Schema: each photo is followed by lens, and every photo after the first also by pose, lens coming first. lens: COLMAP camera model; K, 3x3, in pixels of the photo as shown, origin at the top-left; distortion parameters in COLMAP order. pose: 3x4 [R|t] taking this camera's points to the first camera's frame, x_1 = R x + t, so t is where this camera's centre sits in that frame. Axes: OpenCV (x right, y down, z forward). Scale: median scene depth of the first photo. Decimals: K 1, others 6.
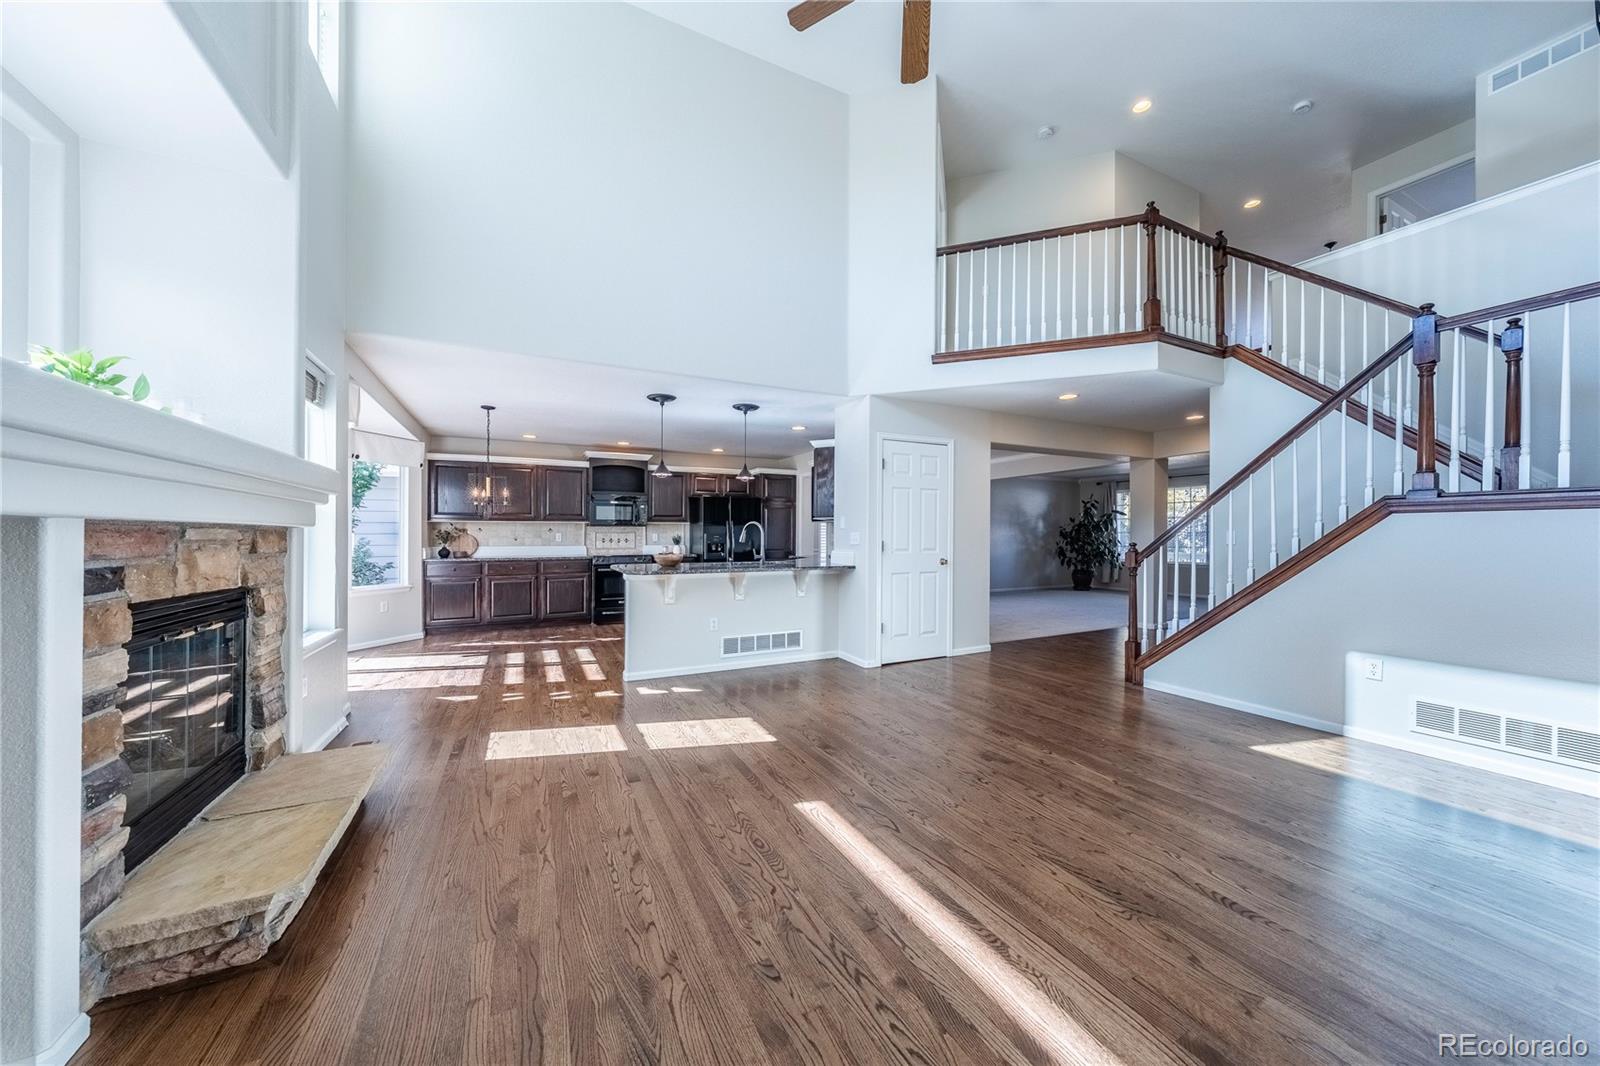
lens RADIAL K [[548.9, 0, 804.0], [0, 548.9, 527.6], [0, 0, 1]] dist [-0.000943, 0.000139]
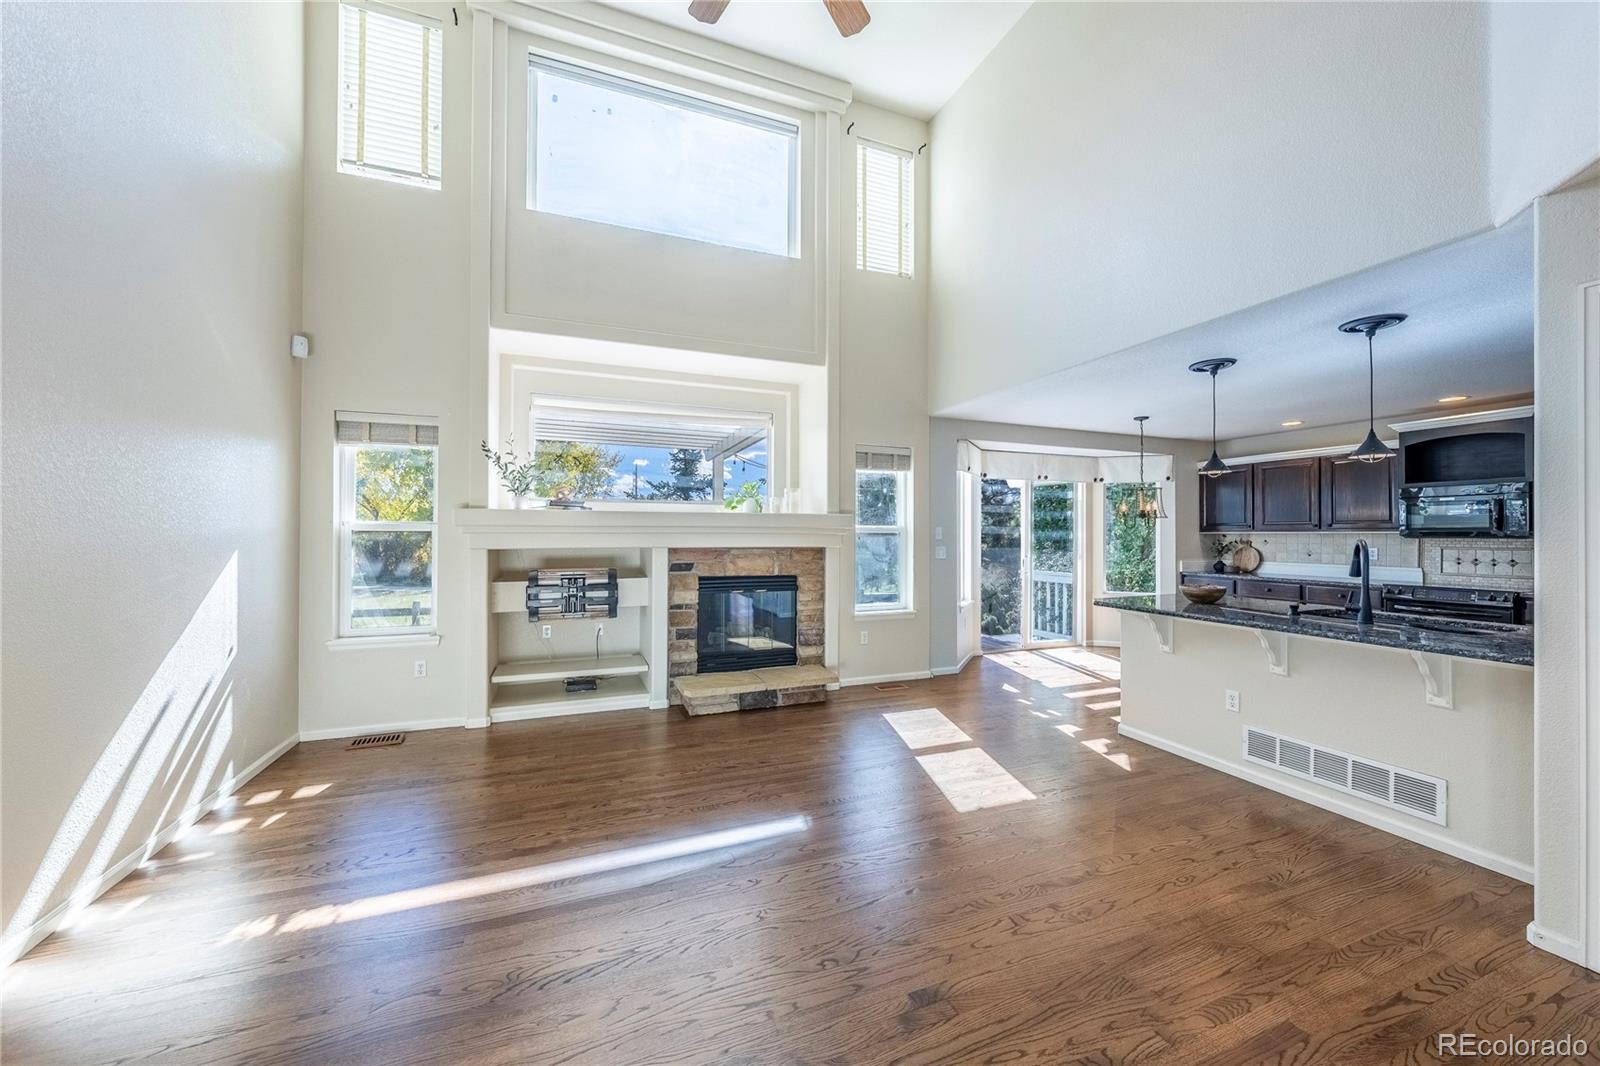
lens RADIAL K [[576.8, 0, 813.0], [0, 576.8, 528.3], [0, 0, 1]] dist [-0.001912, 0.000219]
pose [[-0.082603, -0.011178, -0.996520, 0.371404], [0.011547, 0.999859, -0.012173, -0.015156], [0.996516, -0.012512, -0.082462, 0.387269]]
